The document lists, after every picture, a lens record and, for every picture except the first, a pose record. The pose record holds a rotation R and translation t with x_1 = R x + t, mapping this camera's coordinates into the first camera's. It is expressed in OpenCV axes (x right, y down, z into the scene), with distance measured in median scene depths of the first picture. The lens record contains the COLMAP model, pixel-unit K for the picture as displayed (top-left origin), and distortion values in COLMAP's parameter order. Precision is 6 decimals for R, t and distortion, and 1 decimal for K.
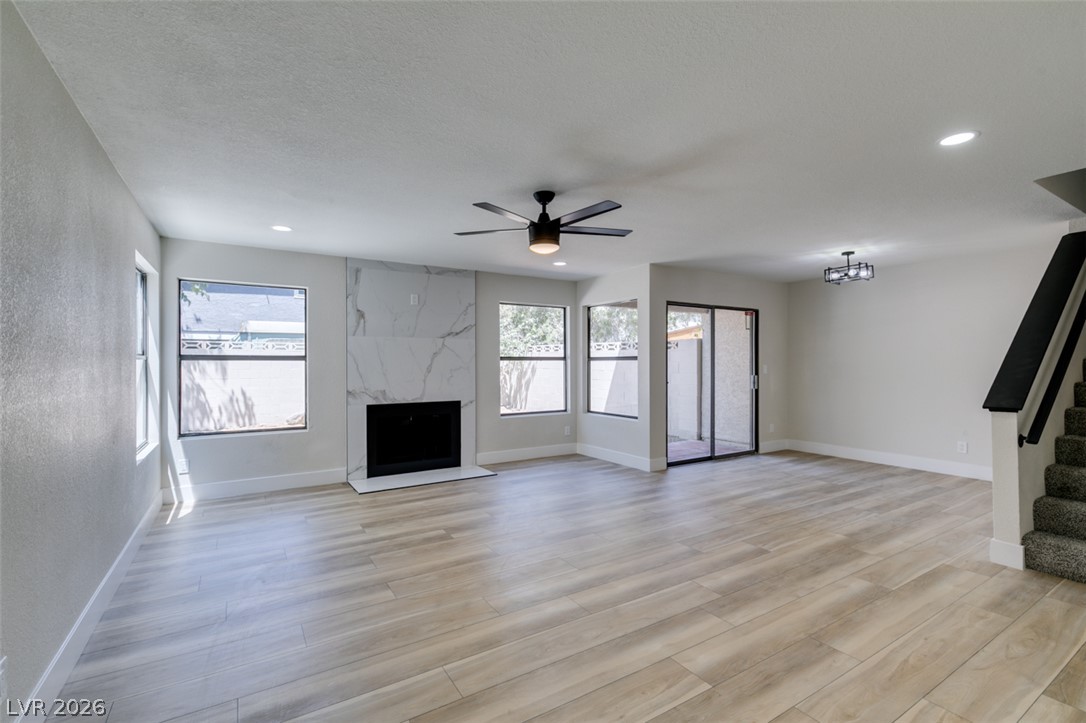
lens RADIAL K [[486.0, 0, 538.3], [0, 486.0, 358.4], [0, 0, 1]] dist [-0.001126, -0.000439]
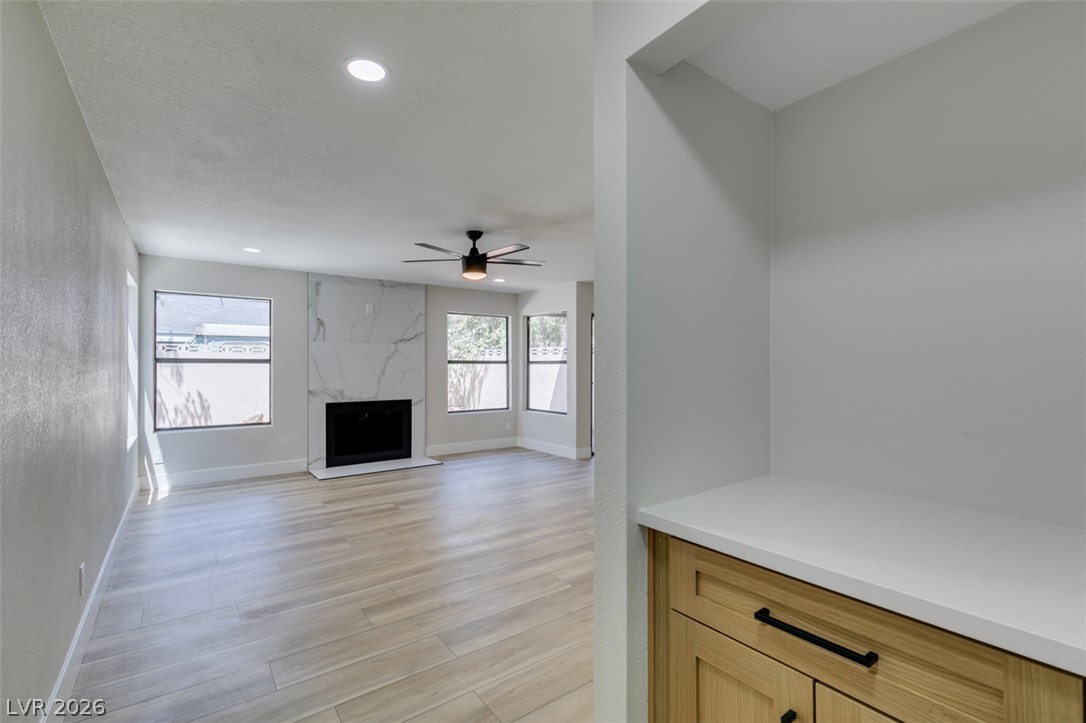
lens RADIAL K [[486.0, 0, 542.4], [0, 486.0, 359.4], [0, 0, 1]] dist [-0.001126, -0.000439]
pose [[0.996186, 0.003613, 0.087175, 0.060114], [-0.003297, 0.999987, -0.003770, -0.003634], [-0.087187, 0.003468, 0.996186, -0.206289]]
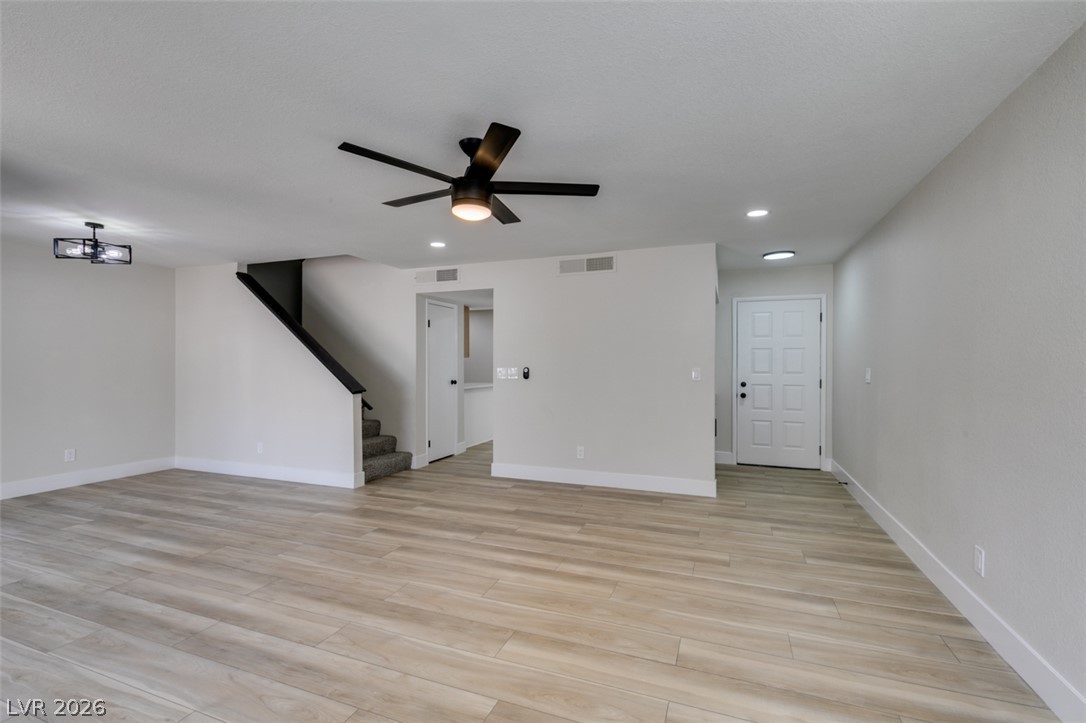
lens RADIAL K [[486.0, 0, 541.8], [0, 486.0, 365.5], [0, 0, 1]] dist [-0.001126, -0.000439]
pose [[-0.603675, -0.003517, 0.797223, -0.503542], [-0.006191, 0.999981, -0.000276, 0.008396], [-0.797206, -0.005102, -0.603685, 1.046213]]
